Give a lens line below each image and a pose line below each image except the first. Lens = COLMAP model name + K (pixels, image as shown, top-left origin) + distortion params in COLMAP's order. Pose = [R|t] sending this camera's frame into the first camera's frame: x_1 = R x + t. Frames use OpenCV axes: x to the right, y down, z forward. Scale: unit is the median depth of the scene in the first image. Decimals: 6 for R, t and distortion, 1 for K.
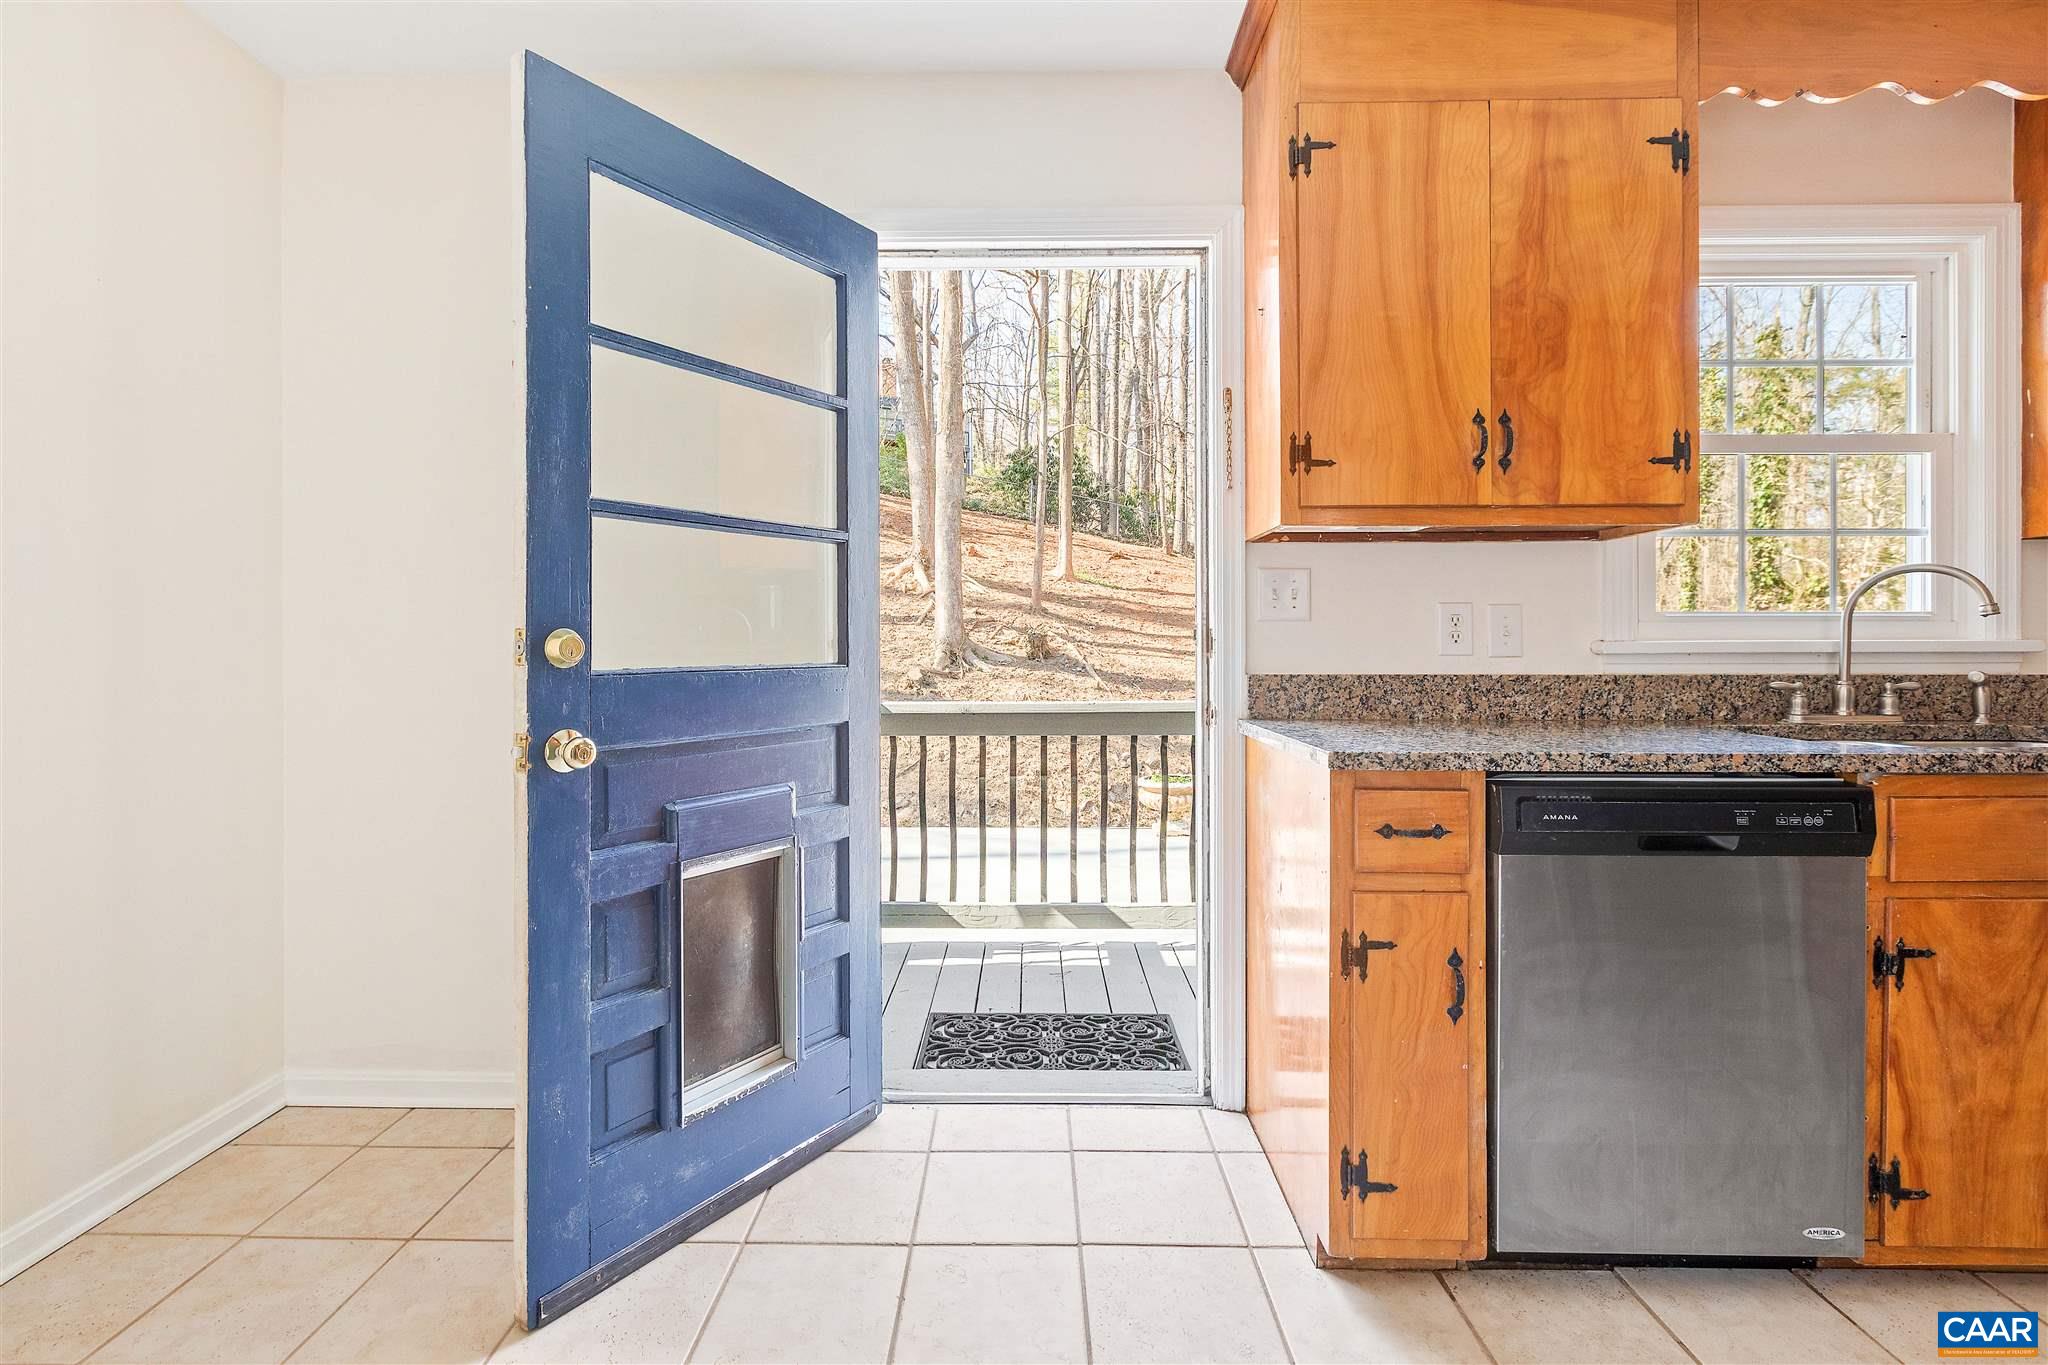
lens RADIAL K [[907.3, 0, 1022.5], [0, 907.3, 653.0], [0, 0, 1]] dist [0.001781, -0.000096]
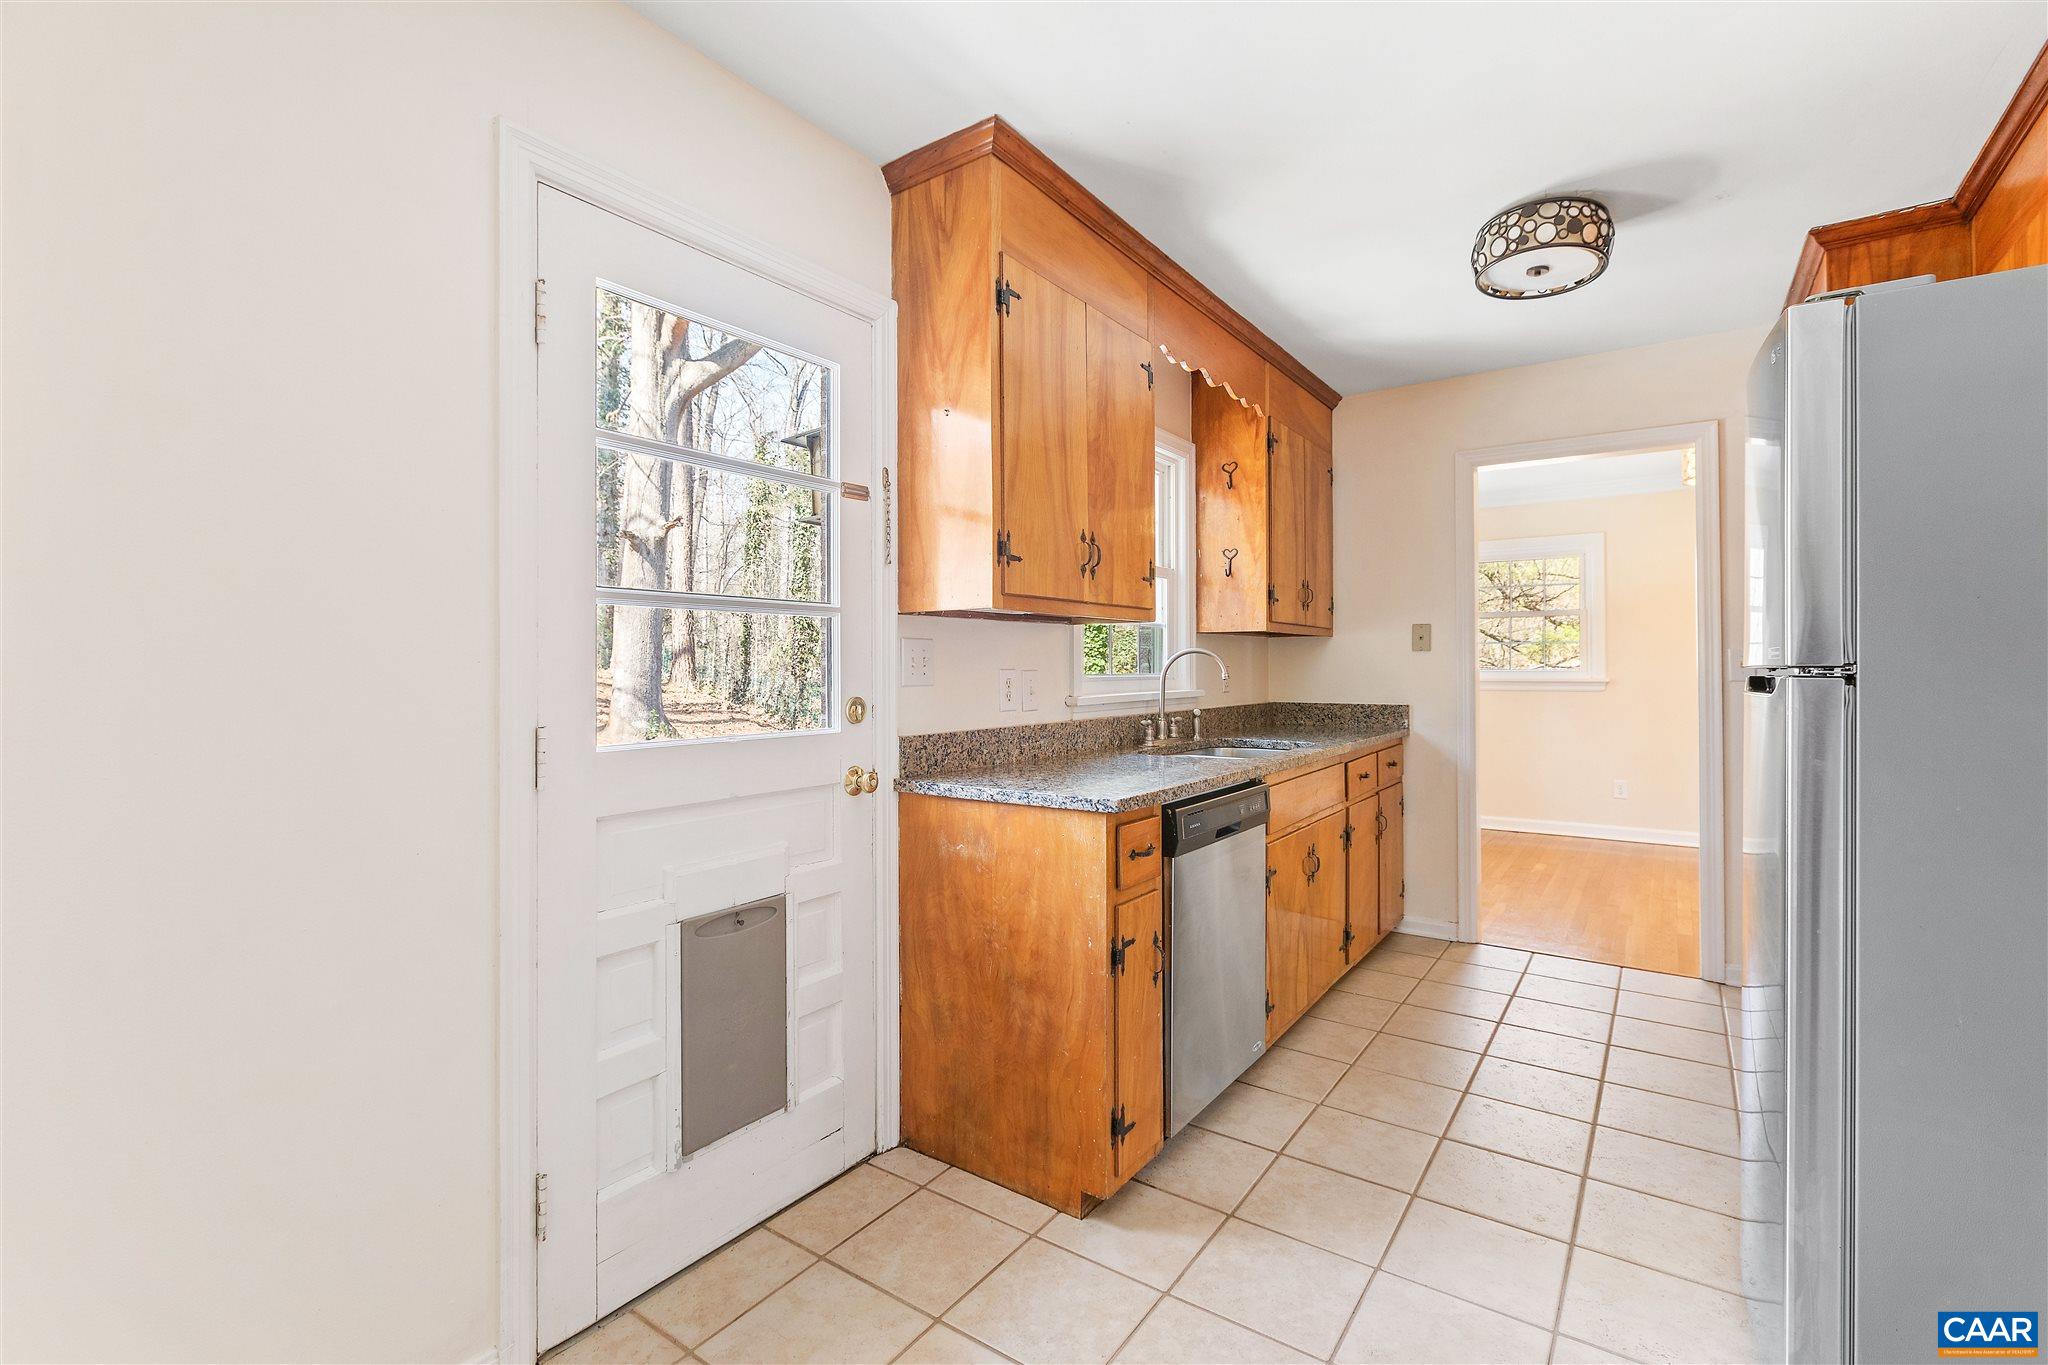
lens RADIAL K [[907.3, 0, 1010.4], [0, 907.3, 669.3], [0, 0, 1]] dist [0.001781, -0.000096]
pose [[0.576370, -0.002914, 0.817184, -0.574006], [0.013207, 0.999896, -0.005749, -0.049910], [-0.817082, 0.014106, 0.576349, 0.280133]]
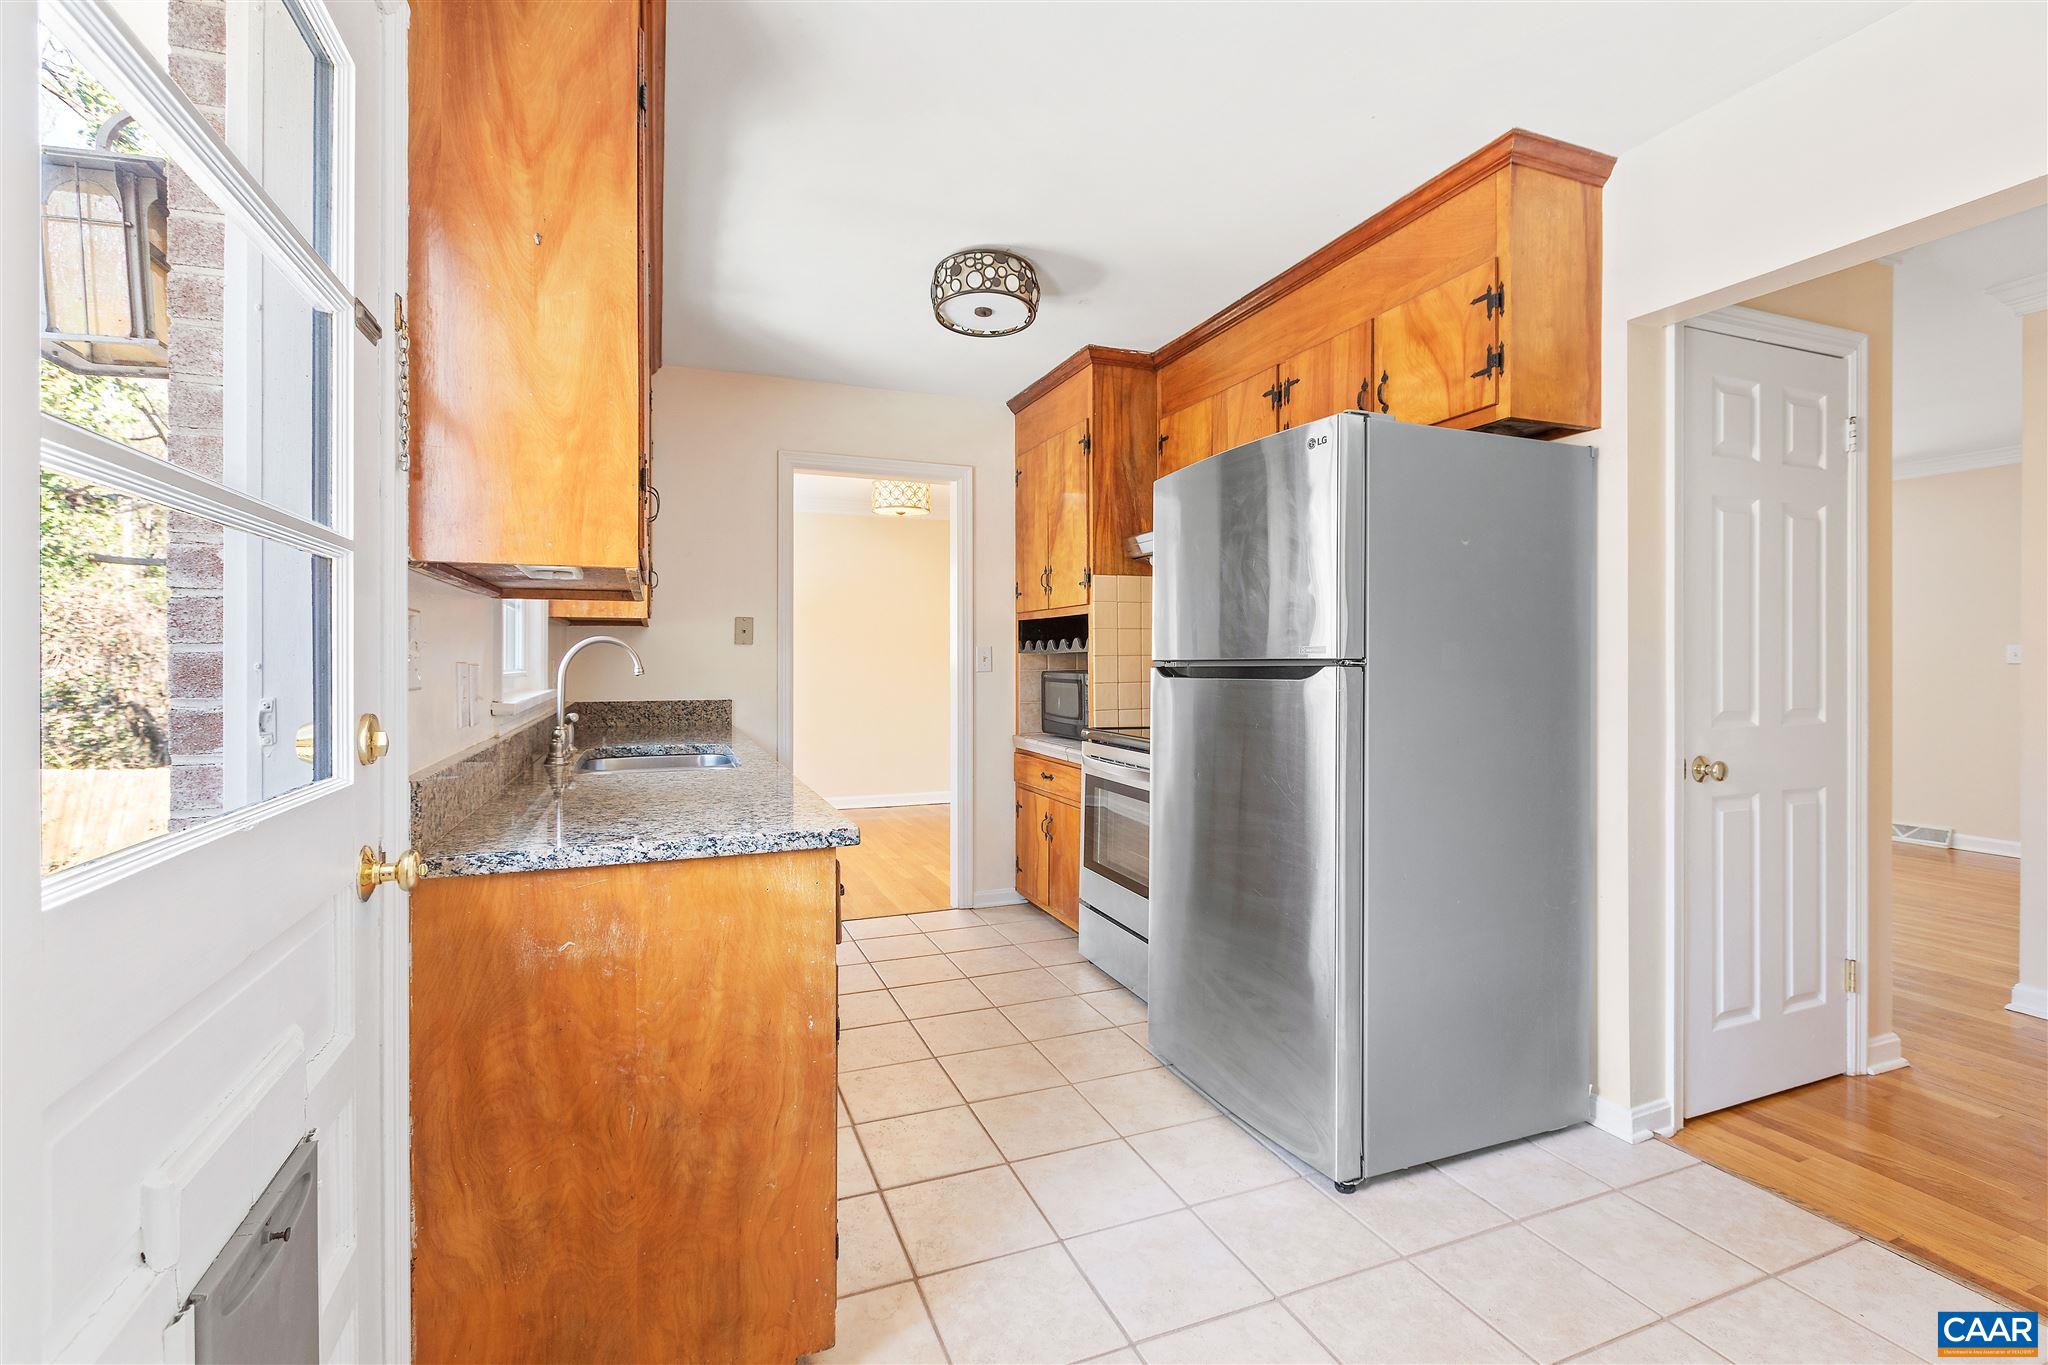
lens RADIAL K [[907.3, 0, 1011.9], [0, 907.3, 667.5], [0, 0, 1]] dist [0.001781, -0.000096]
pose [[-0.369562, -0.005917, 0.929187, -0.473149], [0.014546, 0.999820, 0.012152, -0.055552], [-0.929092, 0.018007, -0.369410, 0.889945]]
